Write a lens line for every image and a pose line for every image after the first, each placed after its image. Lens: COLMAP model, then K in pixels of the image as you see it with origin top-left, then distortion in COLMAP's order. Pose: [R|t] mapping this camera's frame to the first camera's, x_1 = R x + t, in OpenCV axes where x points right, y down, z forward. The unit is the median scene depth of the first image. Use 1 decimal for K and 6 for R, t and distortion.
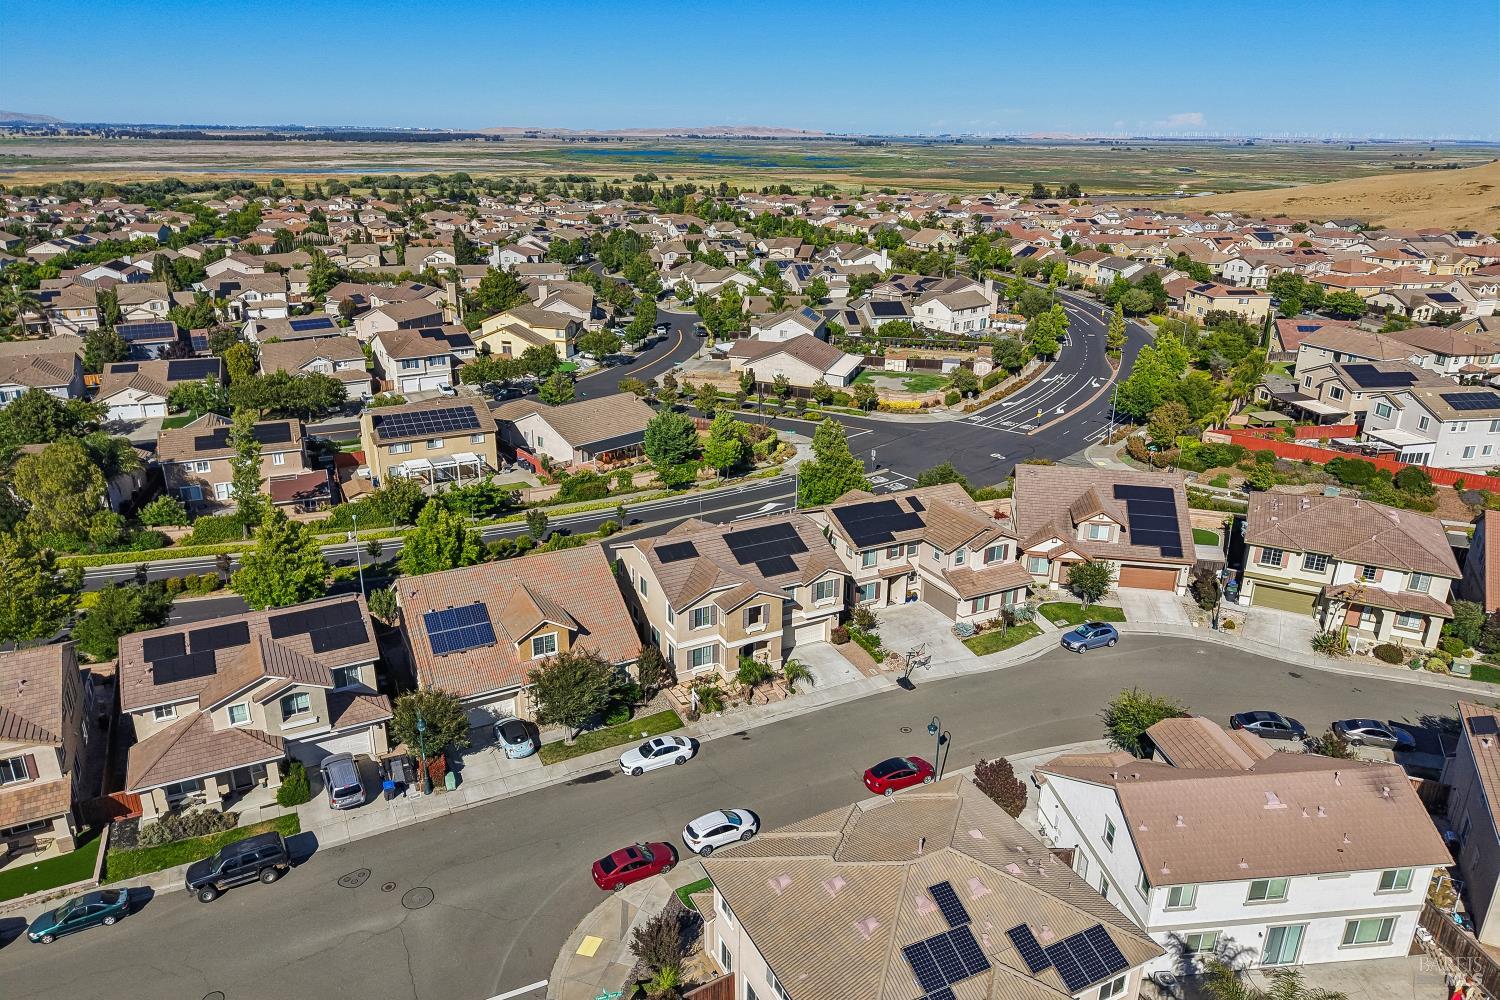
lens RADIAL K [[1000.5, 0, 750.0], [0, 1000.5, 500.0], [0, 0, 1]] dist [0.057151, -0.074805]
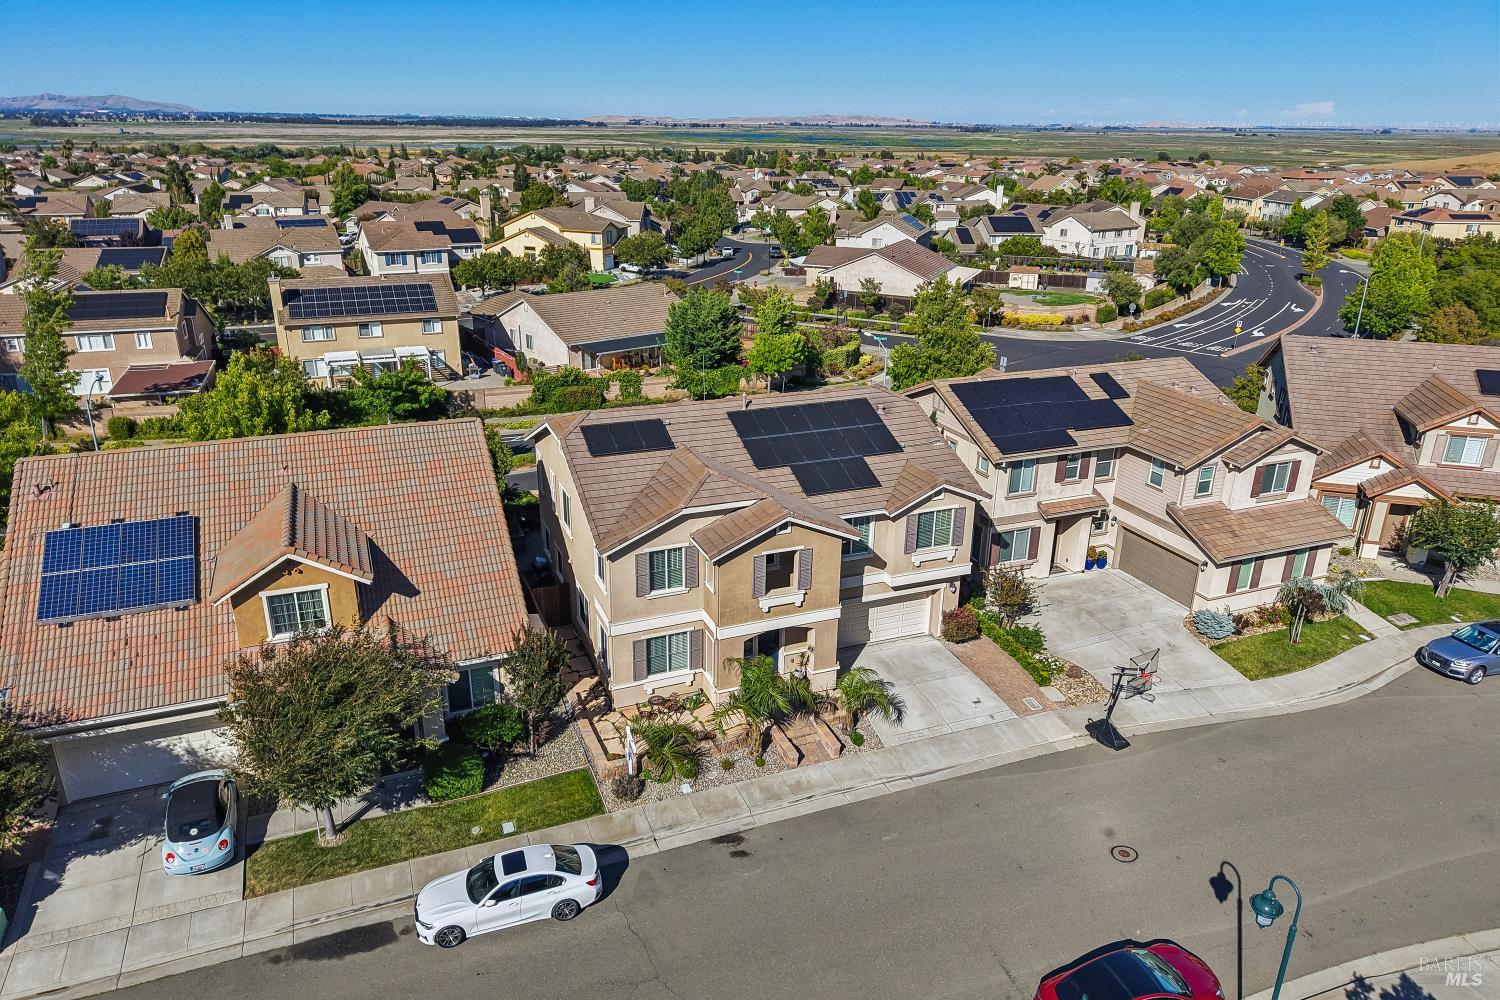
lens RADIAL K [[1005.2, 0, 747.9], [0, 1005.2, 499.1], [0, 0, 1]] dist [0.008501, -0.002800]
pose [[0.995207, 0.034542, -0.091488, 0.017575], [-0.033880, 0.999387, 0.008783, 0.044589], [0.091735, -0.005641, 0.995767, 0.305768]]
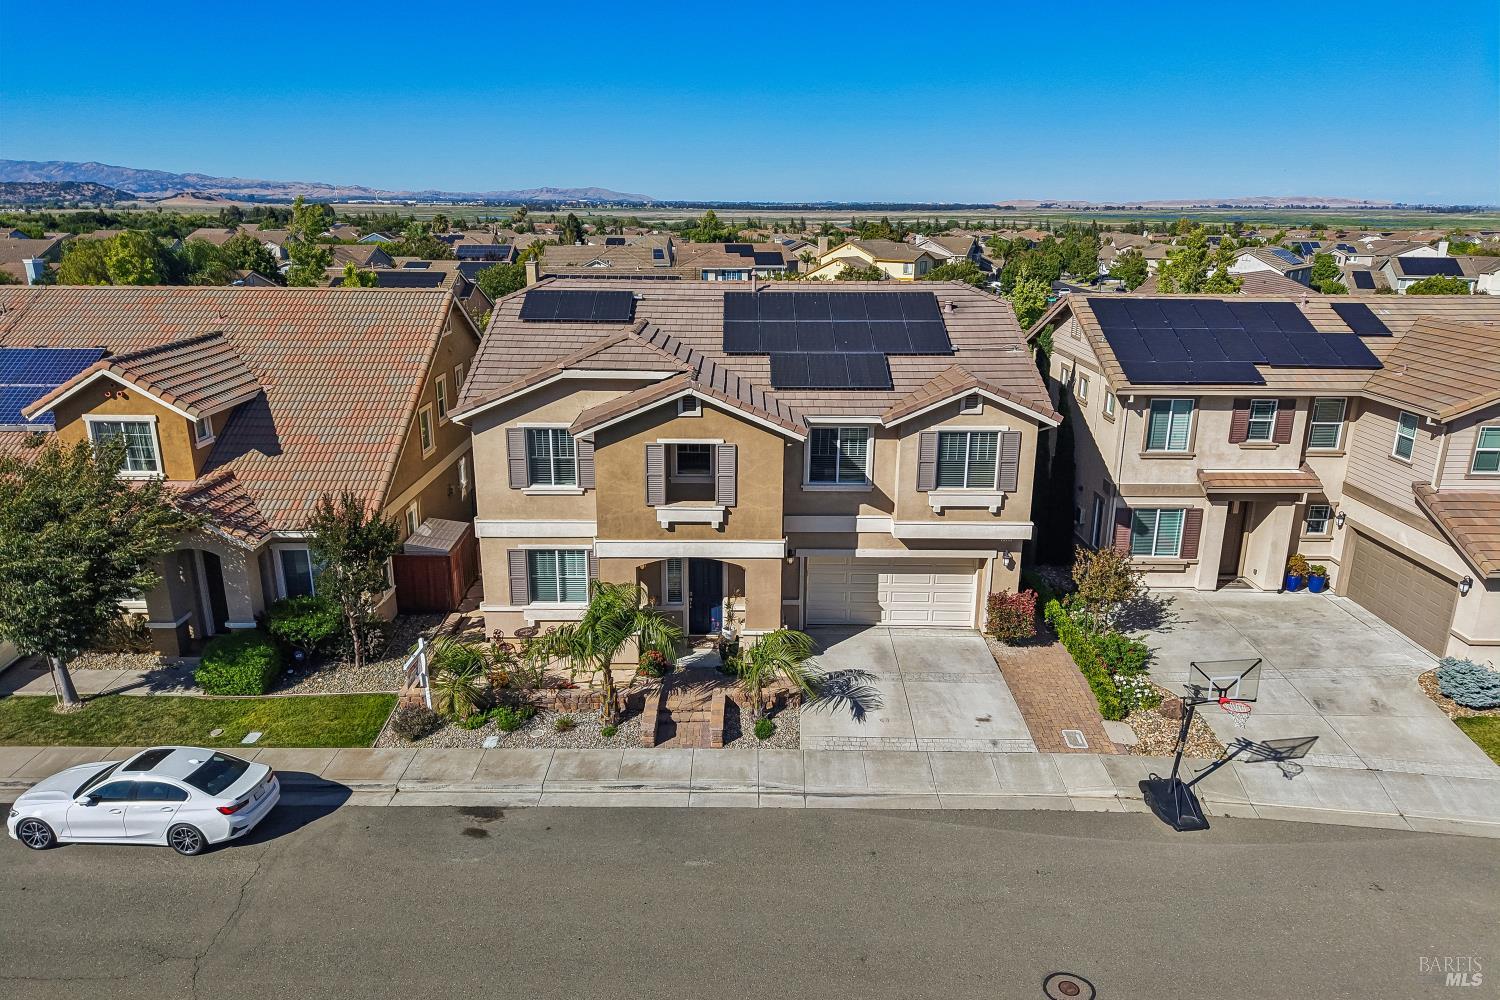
lens RADIAL K [[1005.2, 0, 747.9], [0, 1005.2, 499.1], [0, 0, 1]] dist [0.008501, -0.002800]
pose [[0.886064, 0.123992, -0.446673, 0.095722], [-0.154699, 0.987418, -0.032778, 0.074659], [0.436989, 0.098143, 0.894097, 0.406093]]
